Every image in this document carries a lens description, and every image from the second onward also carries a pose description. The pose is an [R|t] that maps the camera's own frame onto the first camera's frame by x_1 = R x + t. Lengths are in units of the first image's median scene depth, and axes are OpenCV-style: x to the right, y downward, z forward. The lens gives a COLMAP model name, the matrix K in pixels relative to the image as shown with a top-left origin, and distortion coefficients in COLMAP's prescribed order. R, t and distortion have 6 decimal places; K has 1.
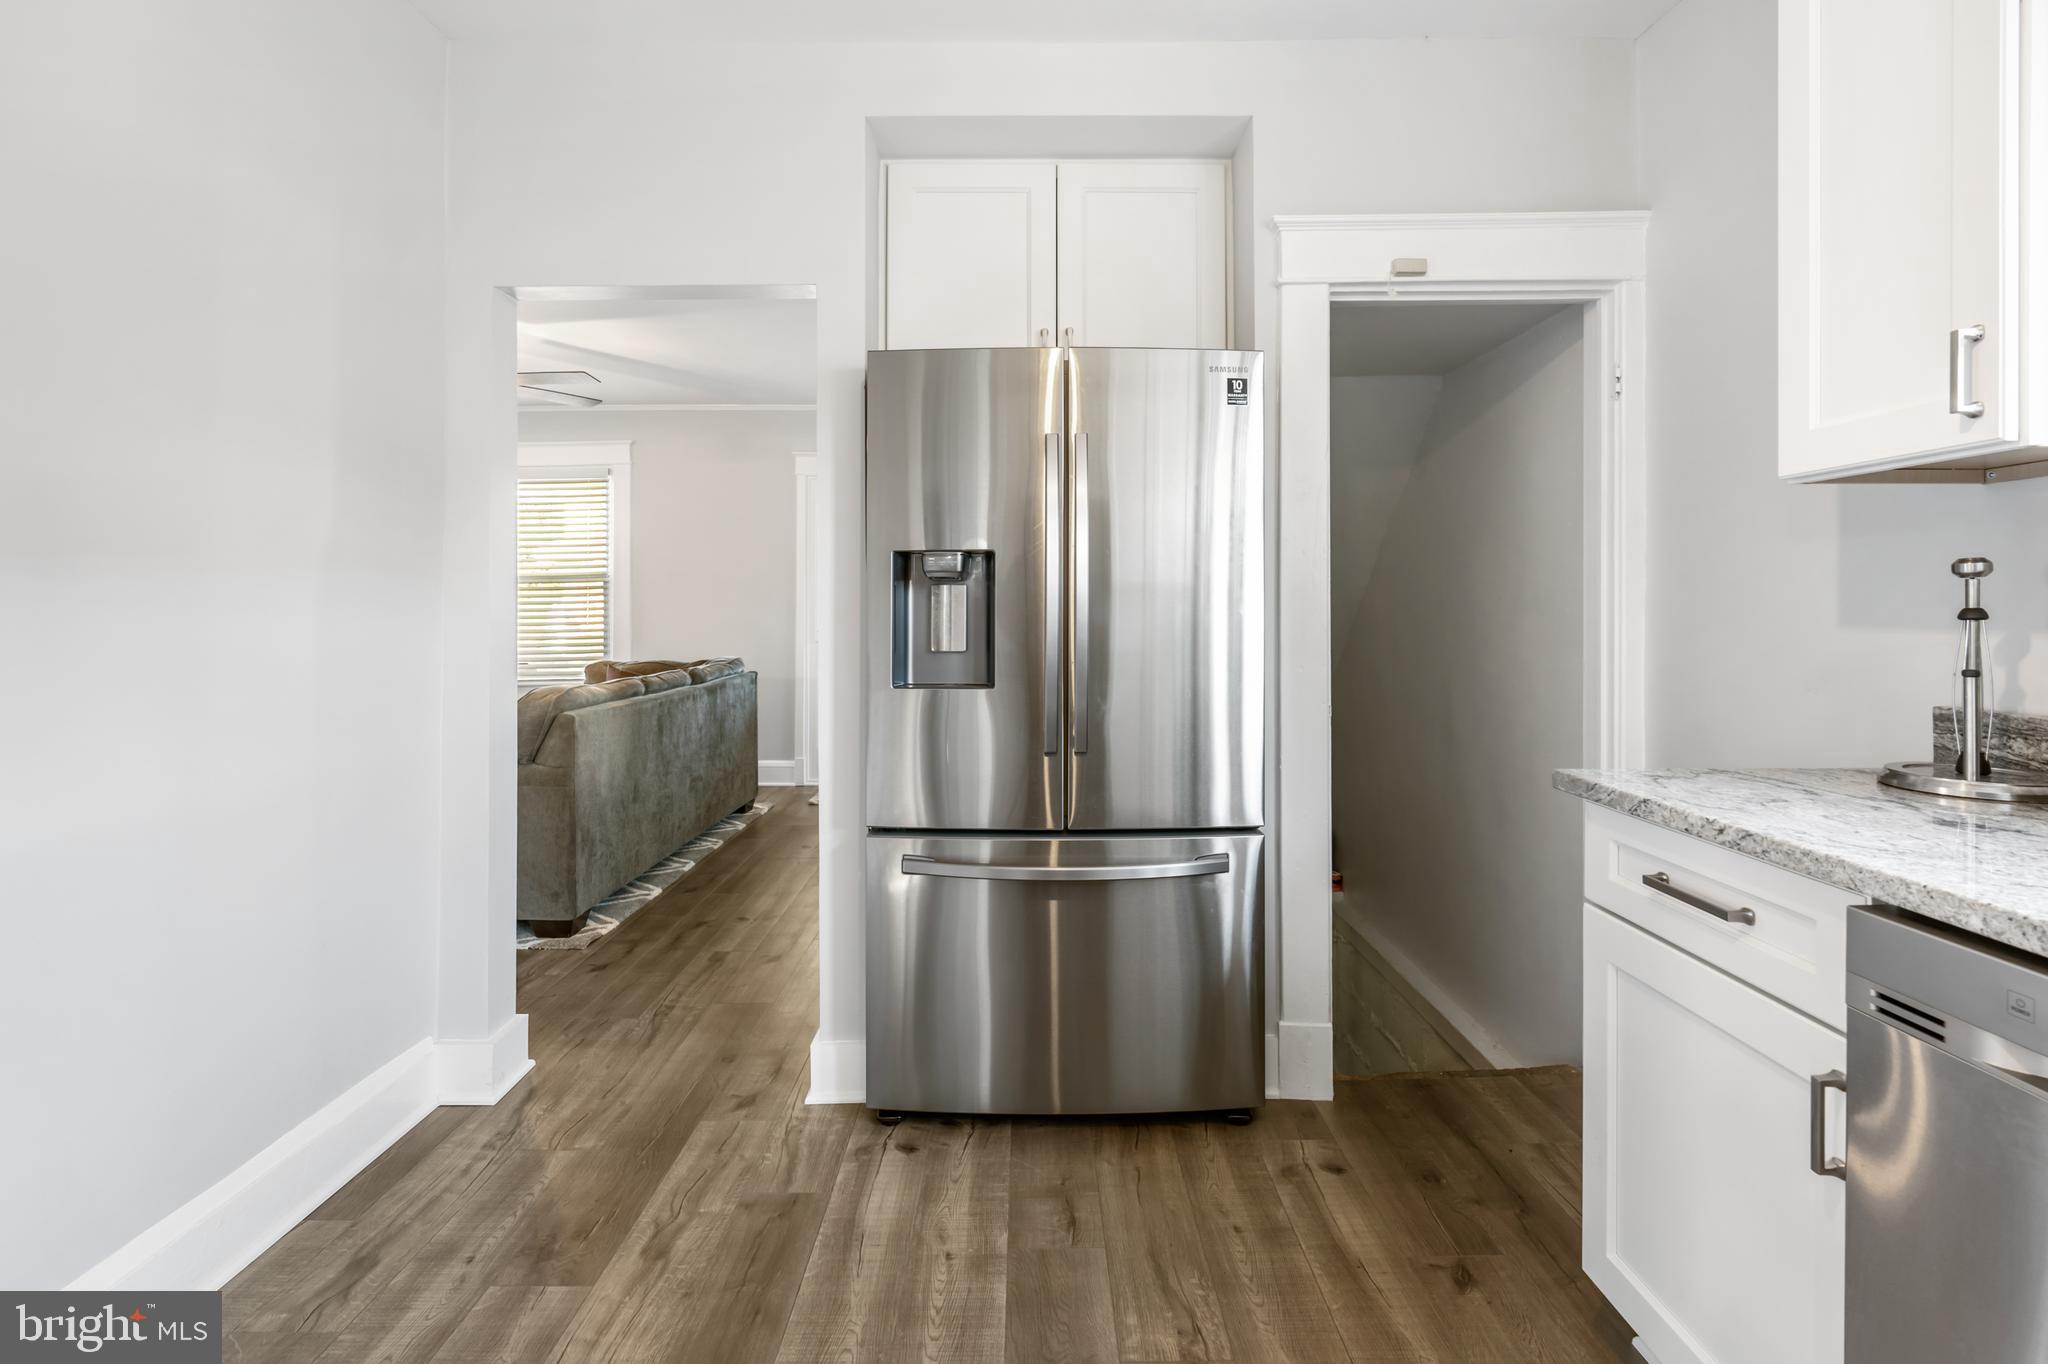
lens RADIAL K [[978.8, 0, 1028.8], [0, 978.8, 610.2], [0, 0, 1]] dist [-0.004360, -0.000059]
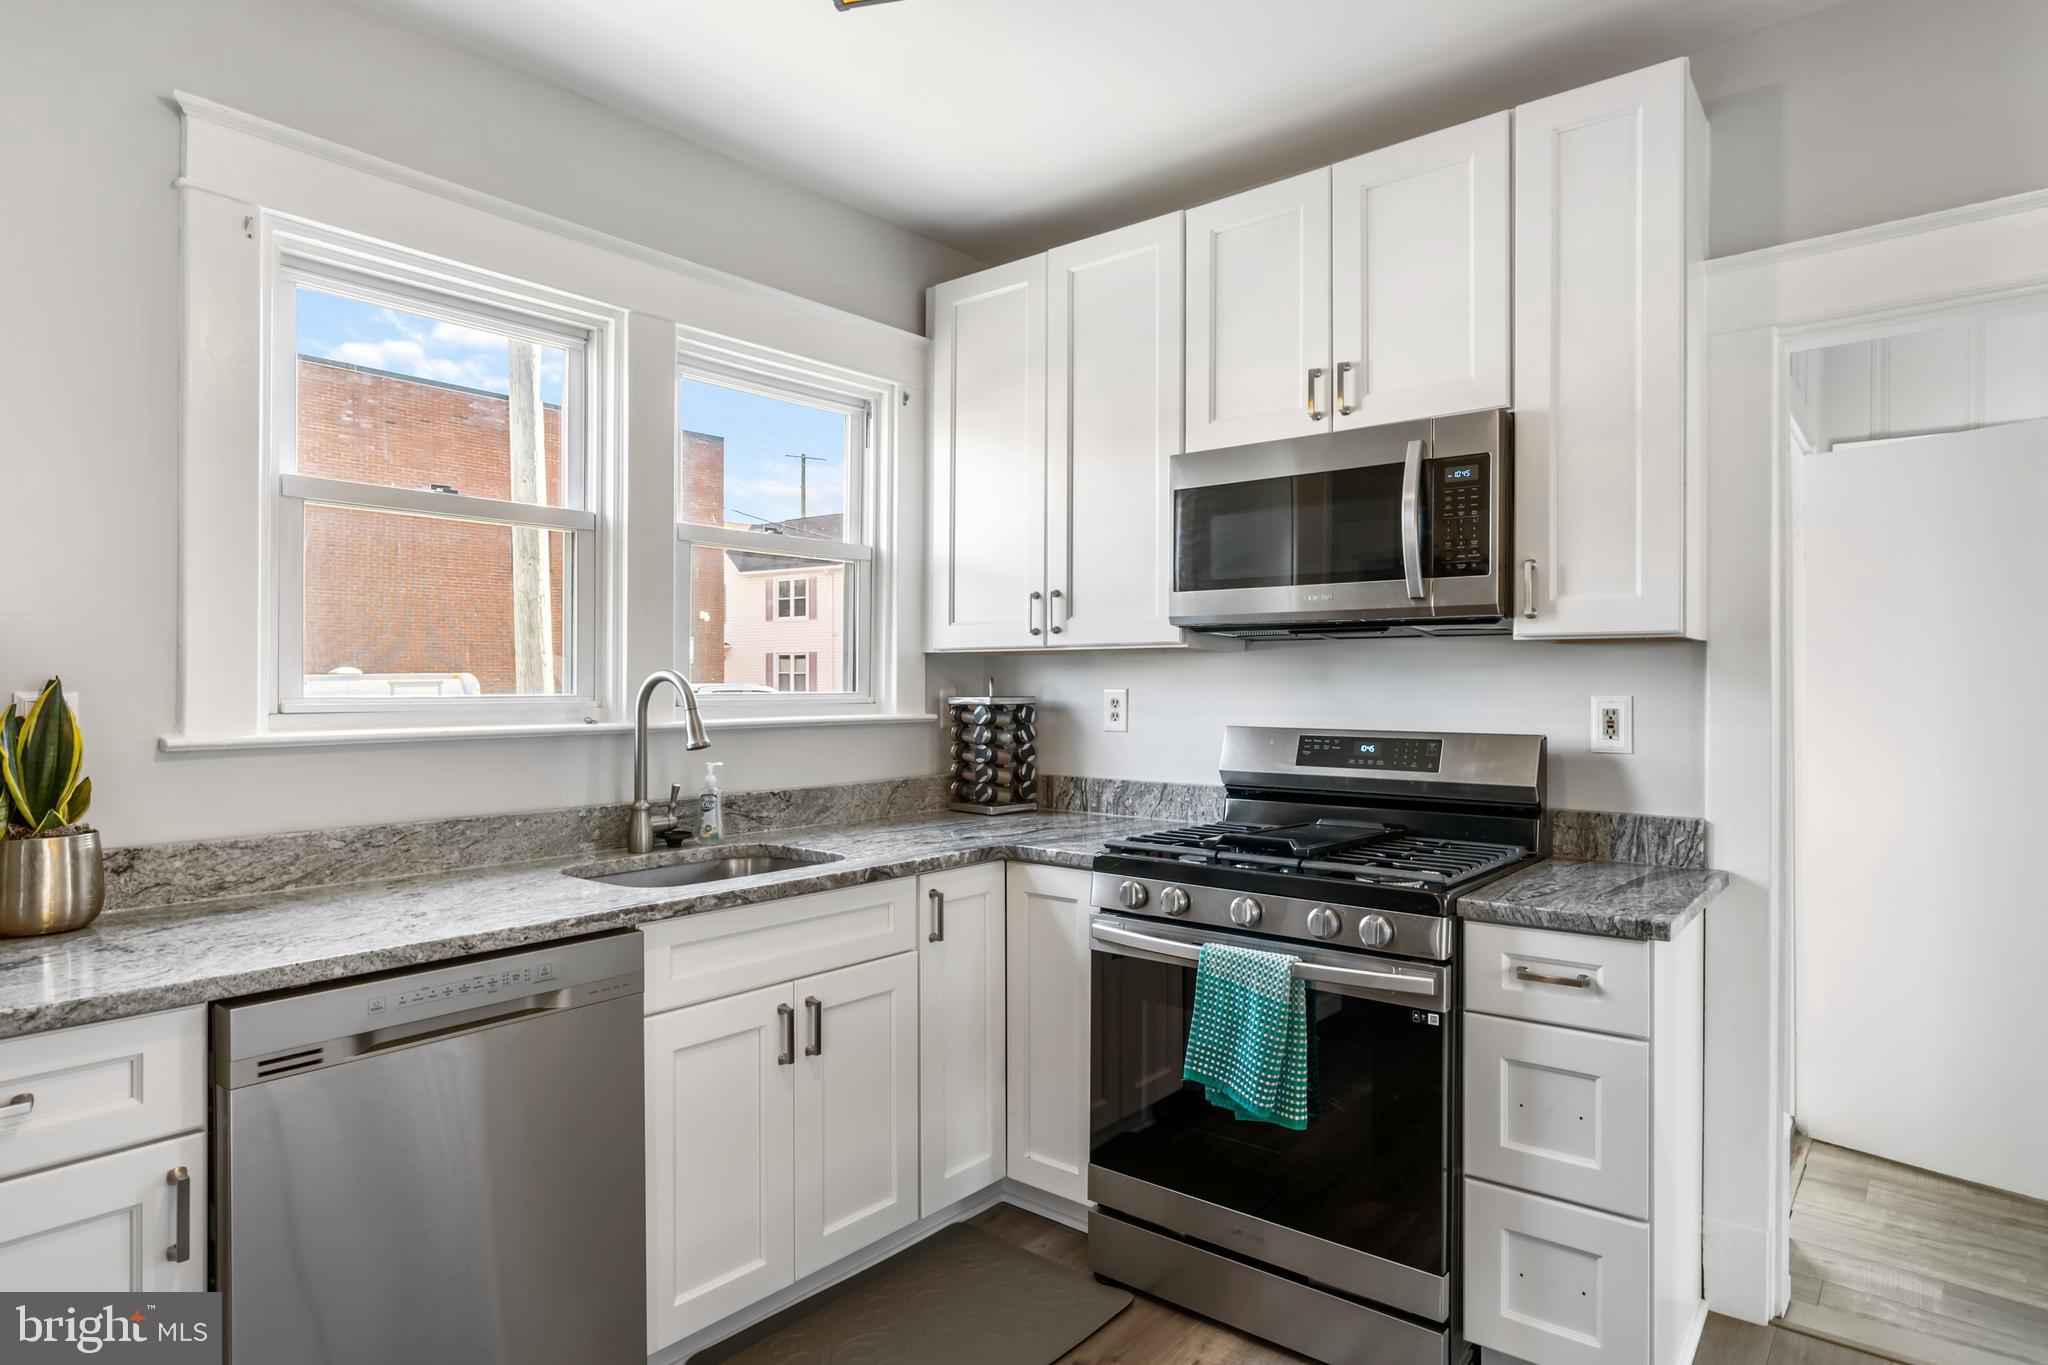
lens RADIAL K [[1141.7, 0, 1024.0], [0, 1141.7, 682.5], [0, 0, 1]] dist [-0.001659, 0.000659]
pose [[-0.768238, 0.004234, 0.640151, -0.460743], [0.002827, 0.999991, -0.003222, -0.056236], [-0.640158, -0.000665, -0.768243, 0.783899]]
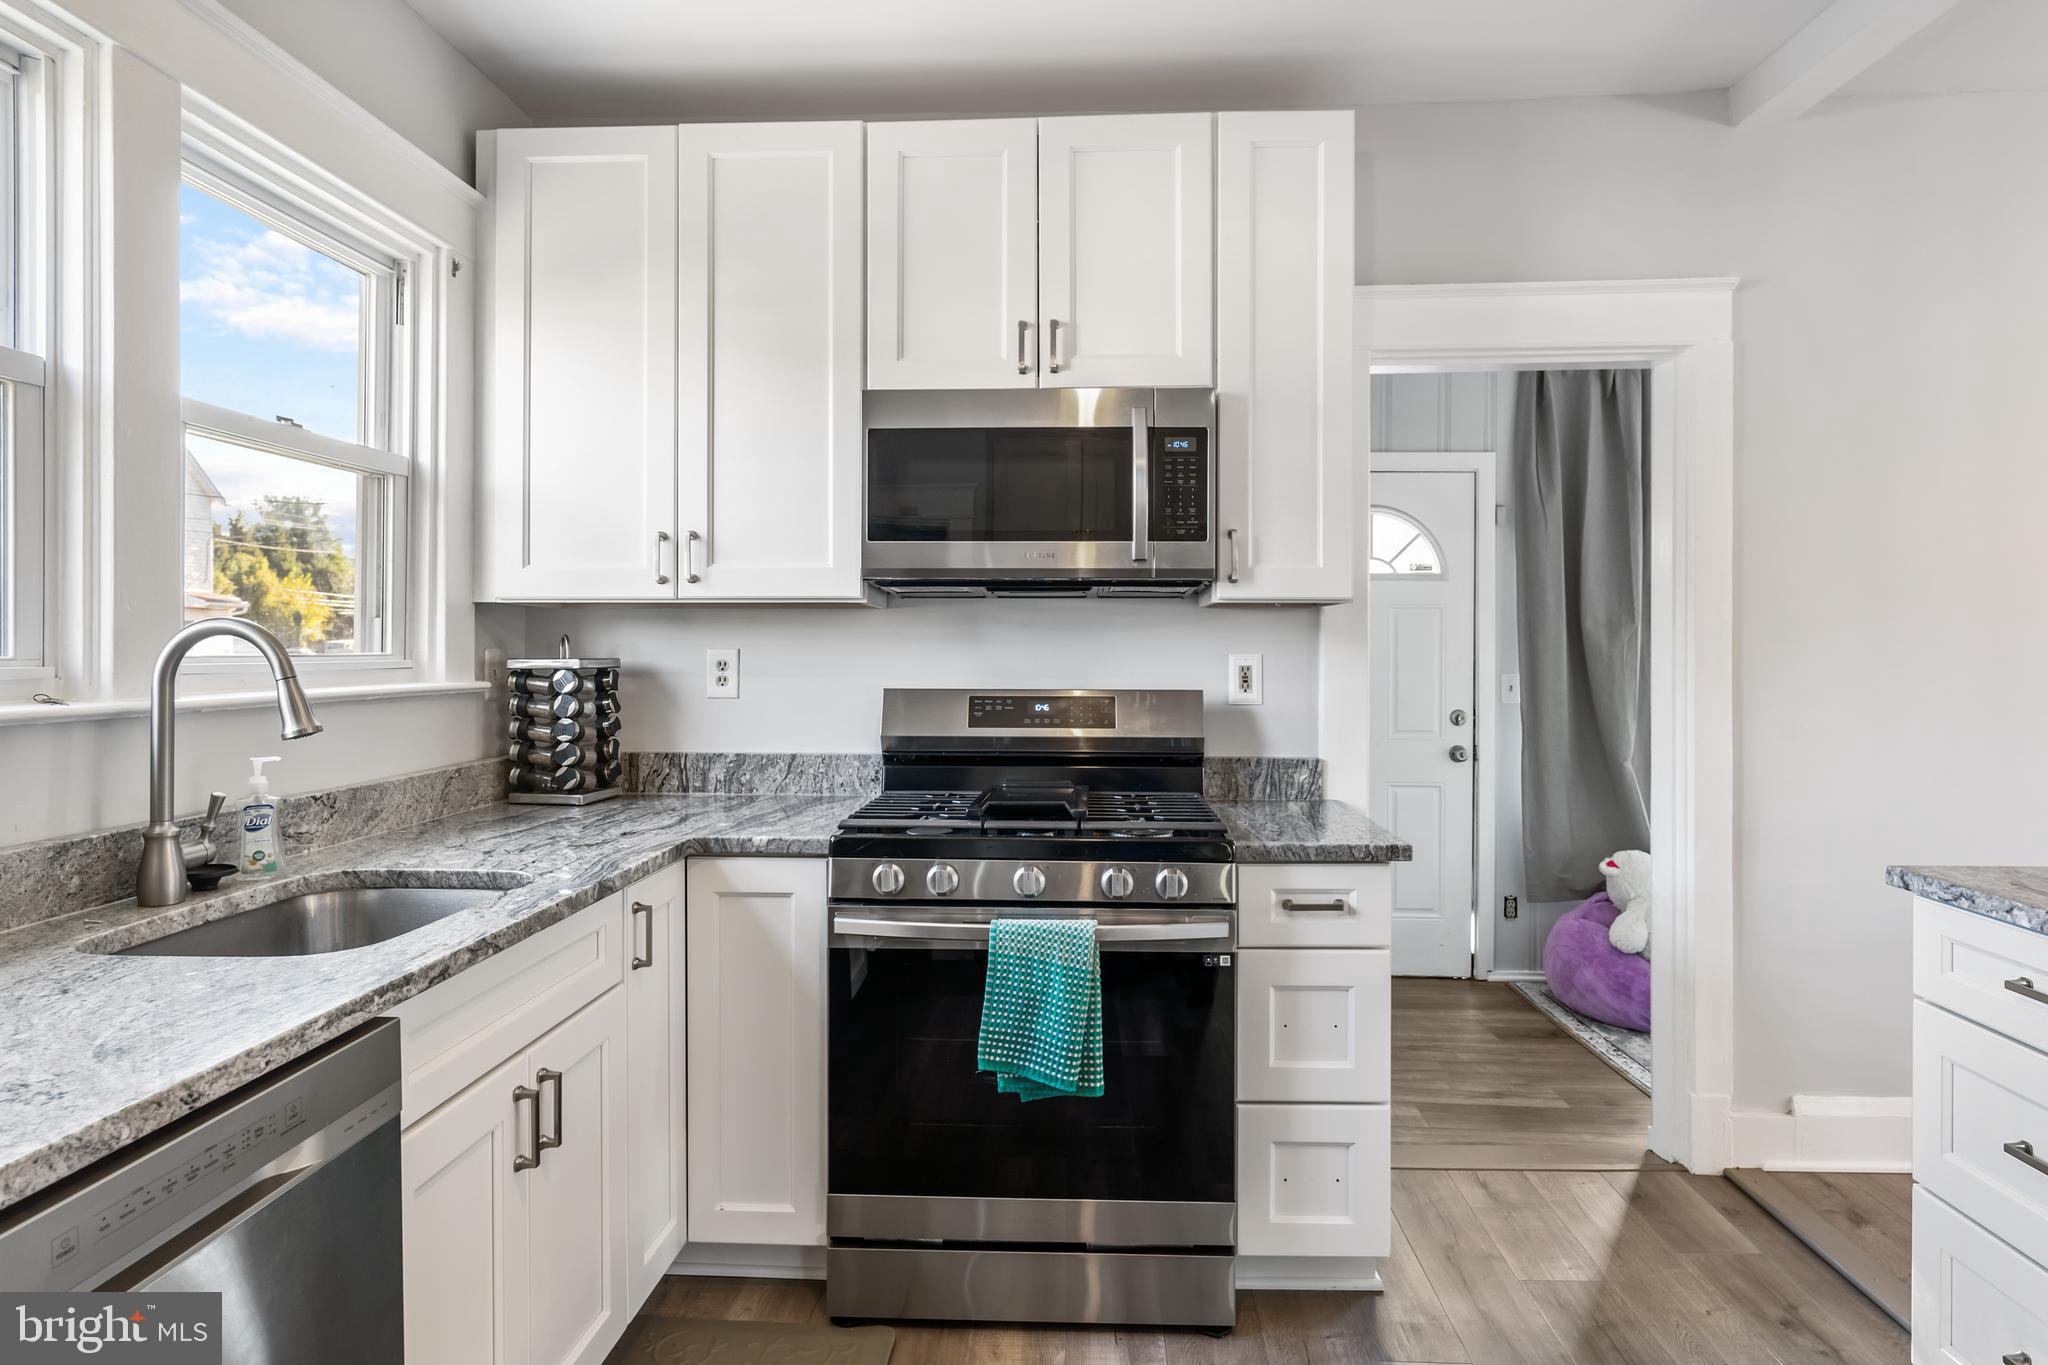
lens RADIAL K [[1156.0, 0, 1026.9], [0, 1156.0, 652.4], [0, 0, 1]] dist [-0.000286, -0.000291]
pose [[-0.998260, 0.002474, 0.058919, 0.054604], [0.002644, 0.999993, 0.002811, -0.050623], [-0.058912, 0.002962, -0.998259, 0.864583]]
